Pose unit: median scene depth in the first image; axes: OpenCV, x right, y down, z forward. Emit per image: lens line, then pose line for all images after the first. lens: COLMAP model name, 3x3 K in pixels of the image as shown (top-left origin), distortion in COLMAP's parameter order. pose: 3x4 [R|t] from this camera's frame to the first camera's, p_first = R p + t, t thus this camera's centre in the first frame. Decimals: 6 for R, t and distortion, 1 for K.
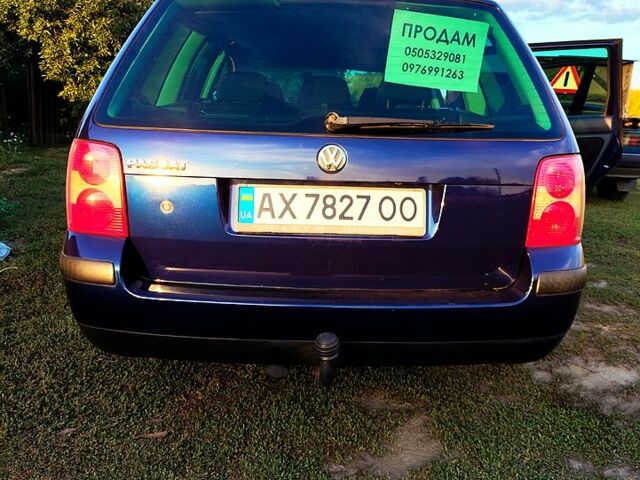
lens RADIAL K [[572.9, 0, 370.6], [0, 572.9, 239.5], [0, 0, 1]] dist [0.119490, -0.155462]
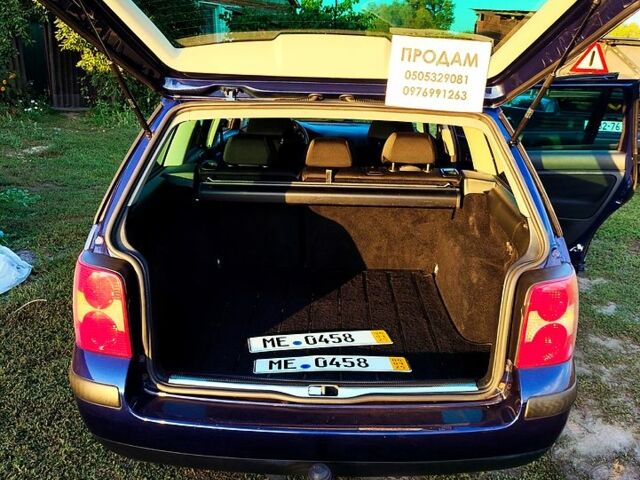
lens RADIAL K [[572.9, 0, 370.6], [0, 572.9, 239.5], [0, 0, 1]] dist [0.119490, -0.155462]
pose [[0.999242, 0.013518, -0.036509, 0.030222], [-0.009798, 0.994917, 0.100219, -0.208706], [0.037679, -0.099785, 0.994295, -0.002798]]
